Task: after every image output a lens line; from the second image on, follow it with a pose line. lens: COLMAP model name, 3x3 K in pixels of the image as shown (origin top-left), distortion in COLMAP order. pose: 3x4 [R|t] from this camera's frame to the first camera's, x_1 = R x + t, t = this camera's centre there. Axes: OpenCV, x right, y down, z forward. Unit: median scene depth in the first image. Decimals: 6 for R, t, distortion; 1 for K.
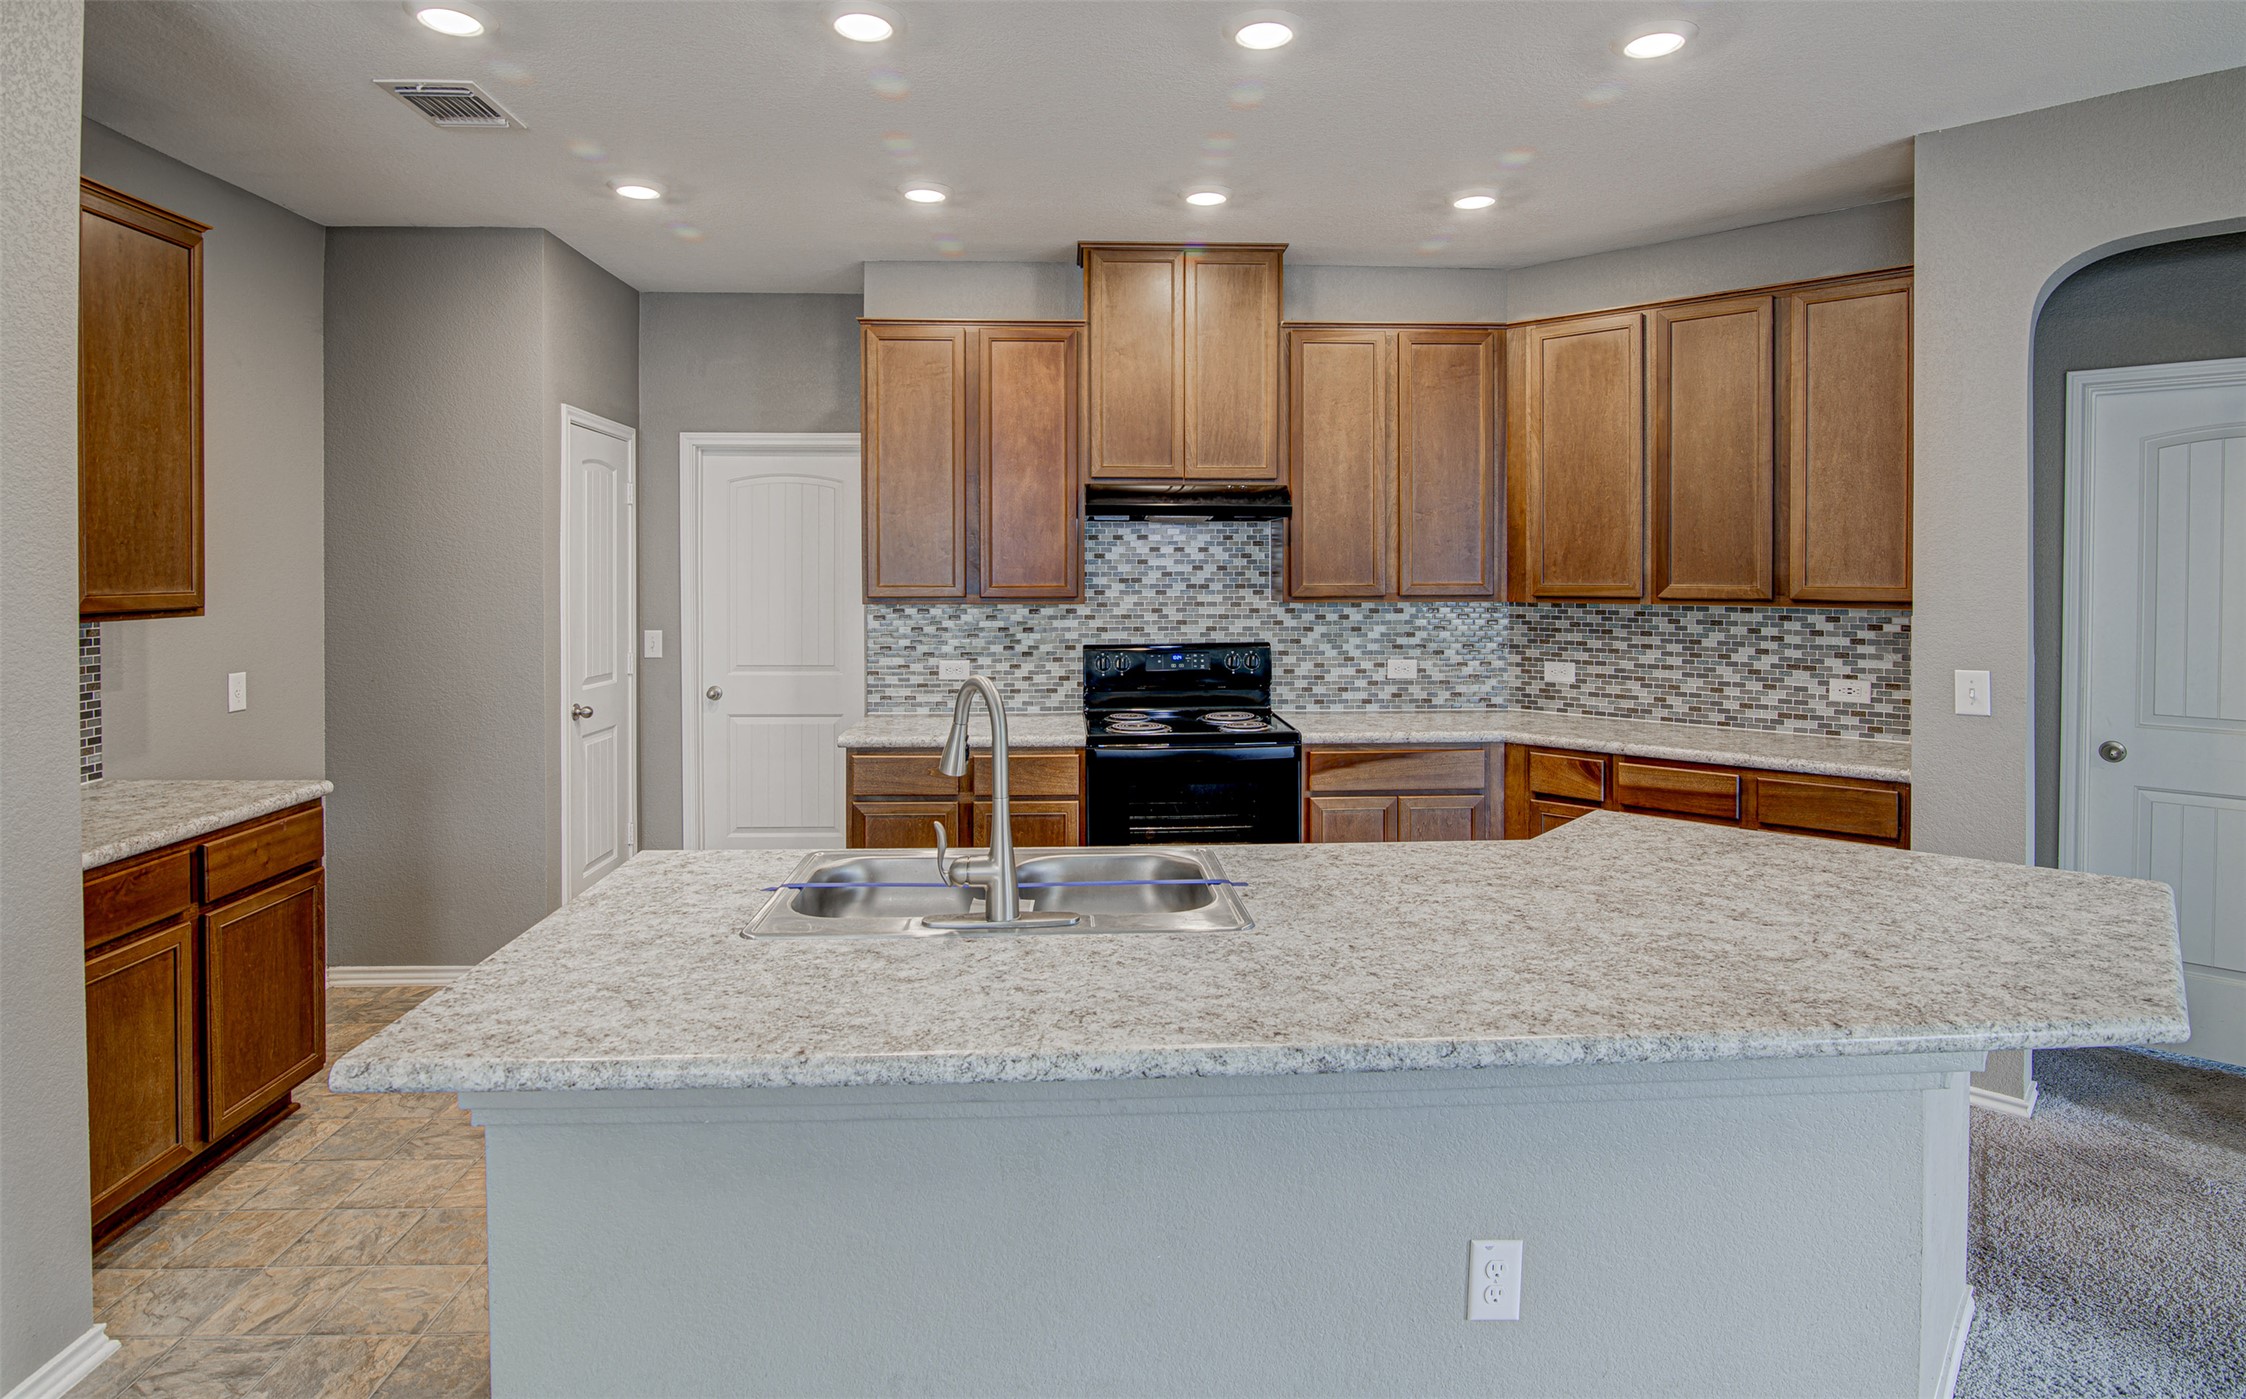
lens RADIAL K [[1156.1, 0, 1121.3], [0, 1156.1, 580.1], [0, 0, 1]] dist [-0.010073, -0.000745]
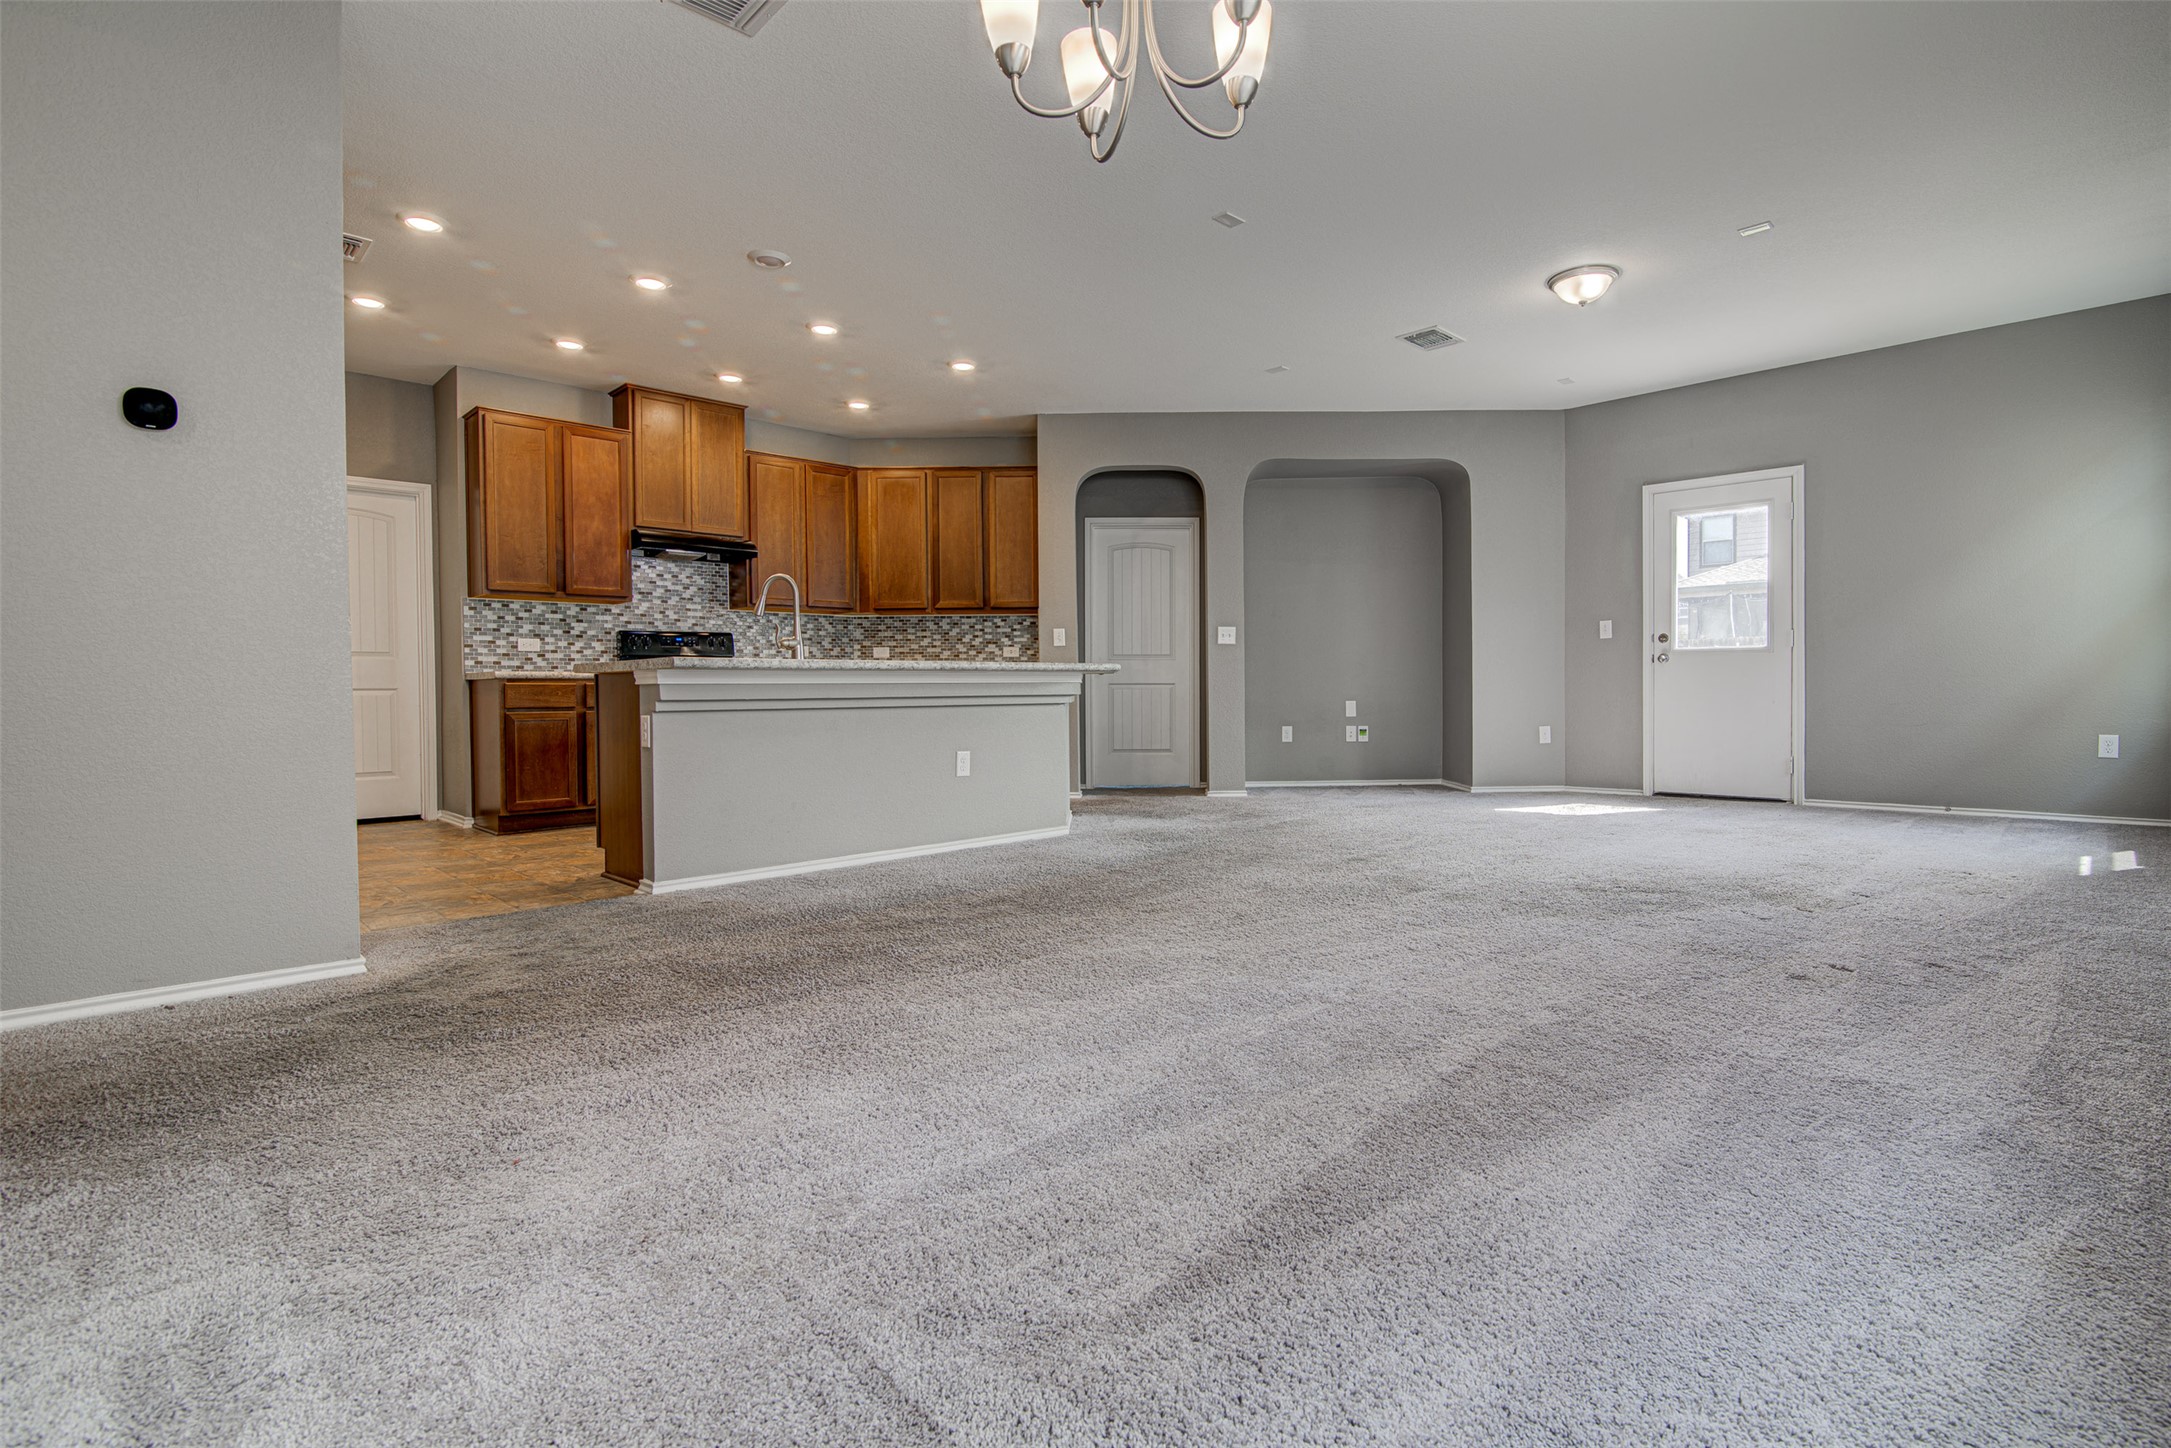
lens RADIAL K [[1032.3, 0, 1100.3], [0, 1032.3, 711.2], [0, 0, 1]] dist [0.000784, -0.000245]
pose [[0.750309, -0.019409, 0.660802, -0.510939], [0.014275, 0.999812, 0.013158, 0.168009], [-0.660933, -0.000439, 0.750445, -0.562855]]
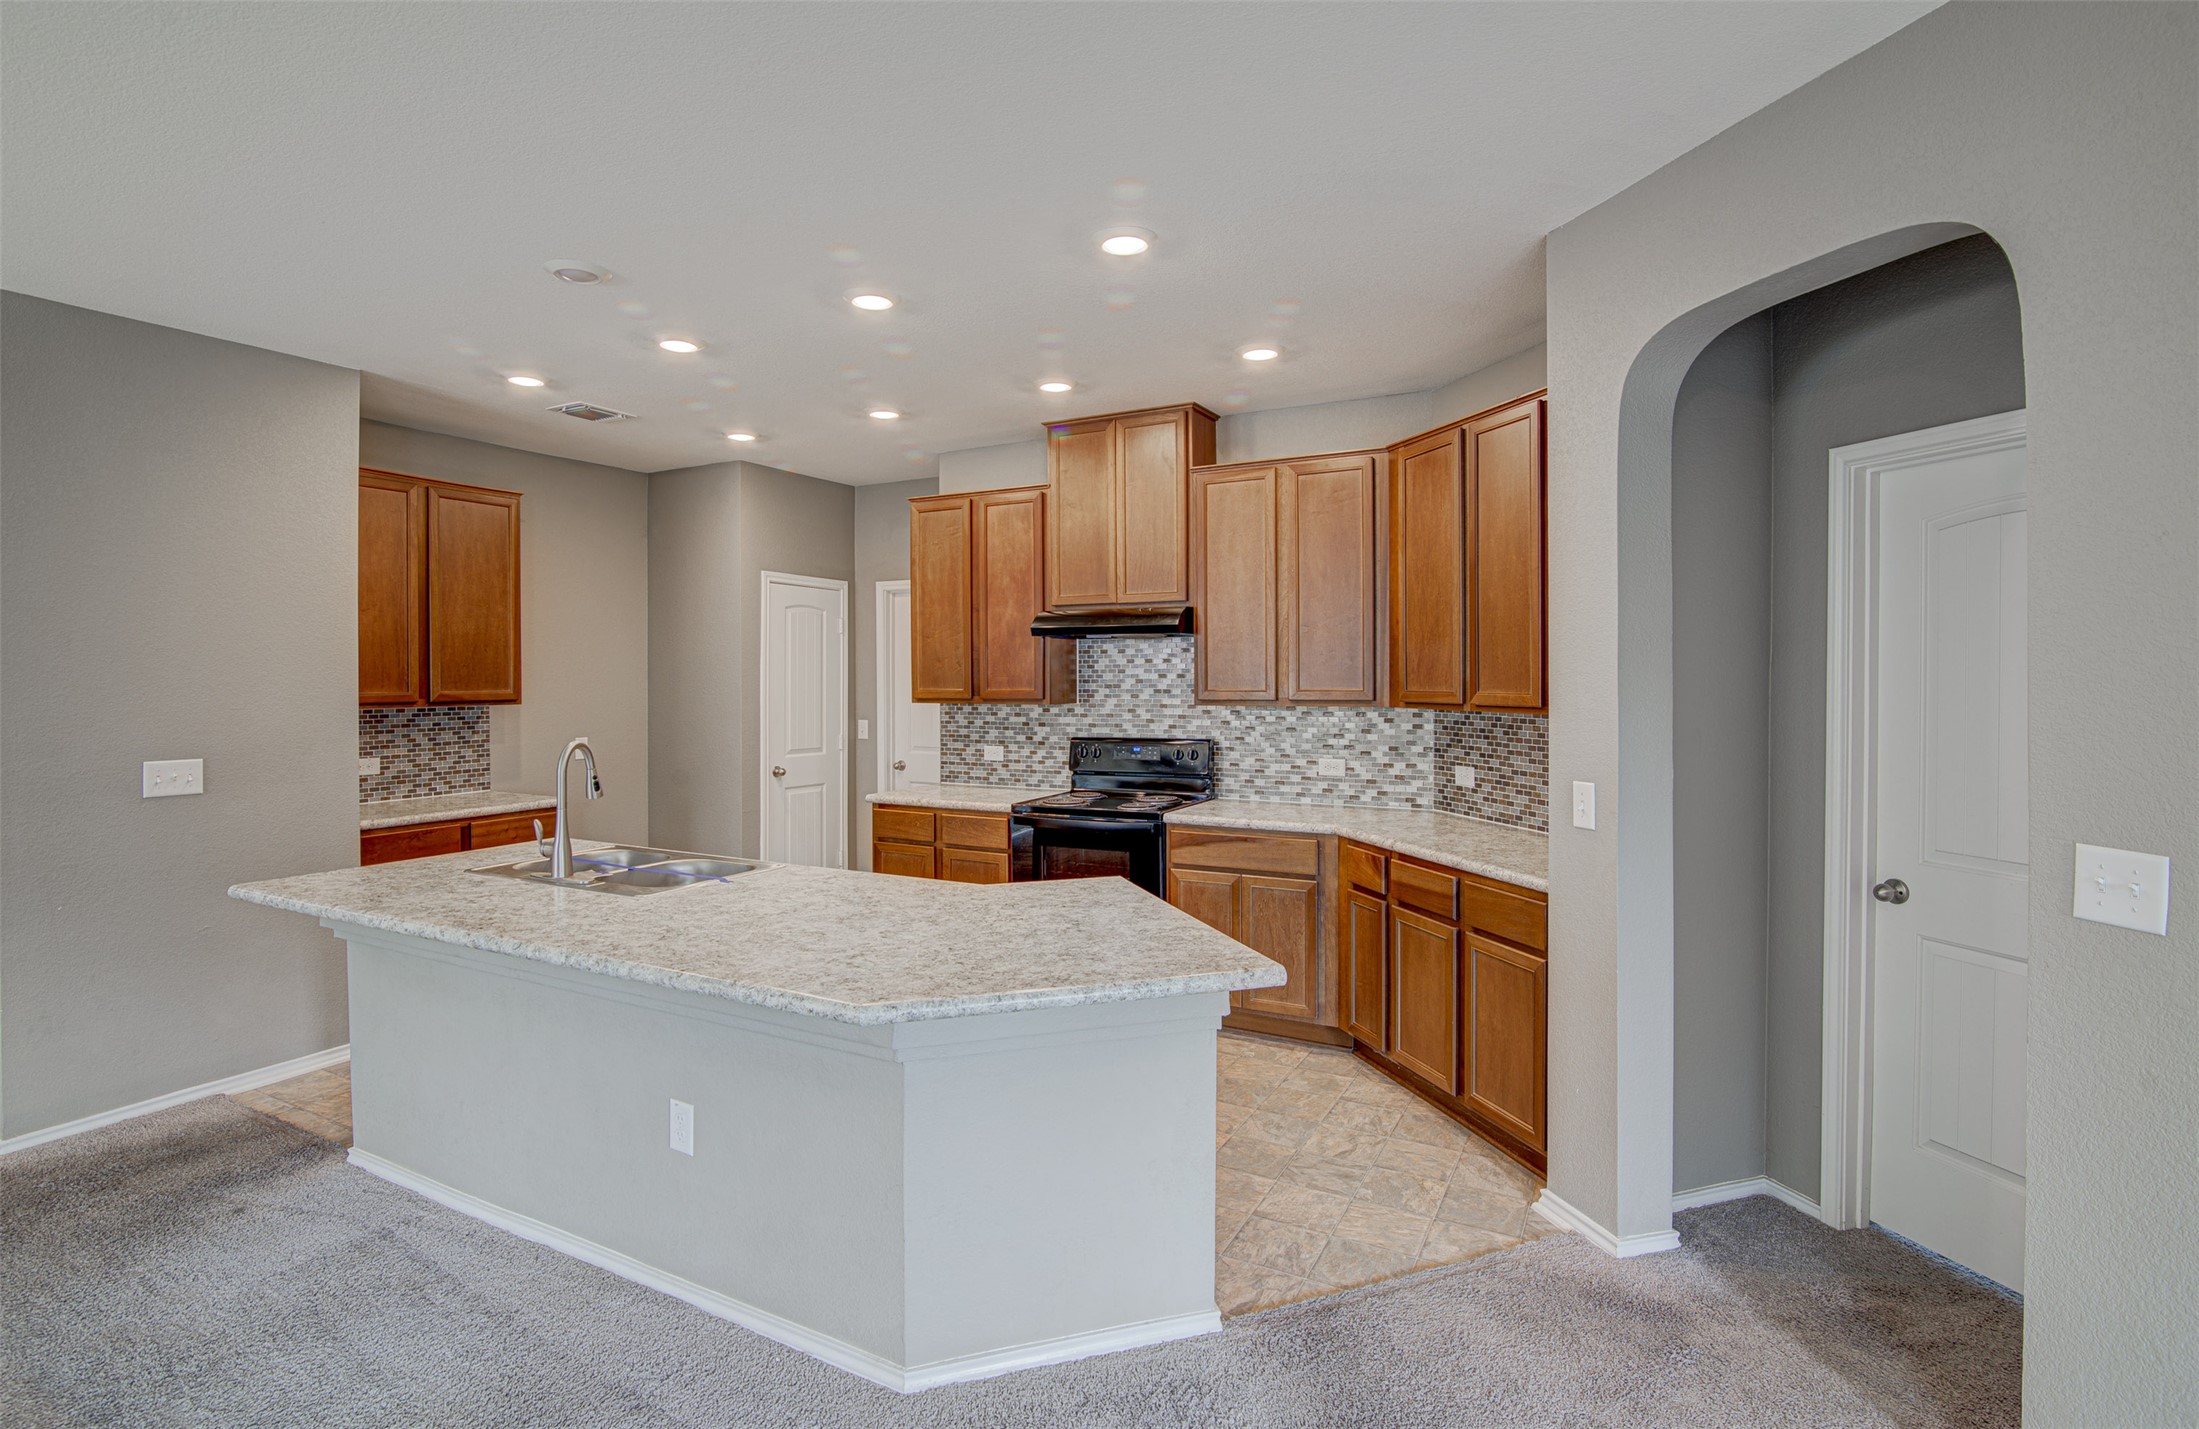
lens RADIAL K [[1062.3, 0, 1078.9], [0, 1062.3, 687.6], [0, 0, 1]] dist [-0.001705, 0.000574]
pose [[0.852136, 0.003035, -0.523312, 0.610509], [-0.001310, 0.999992, 0.003666, -0.002389], [0.523319, -0.002438, 0.852133, 0.011808]]
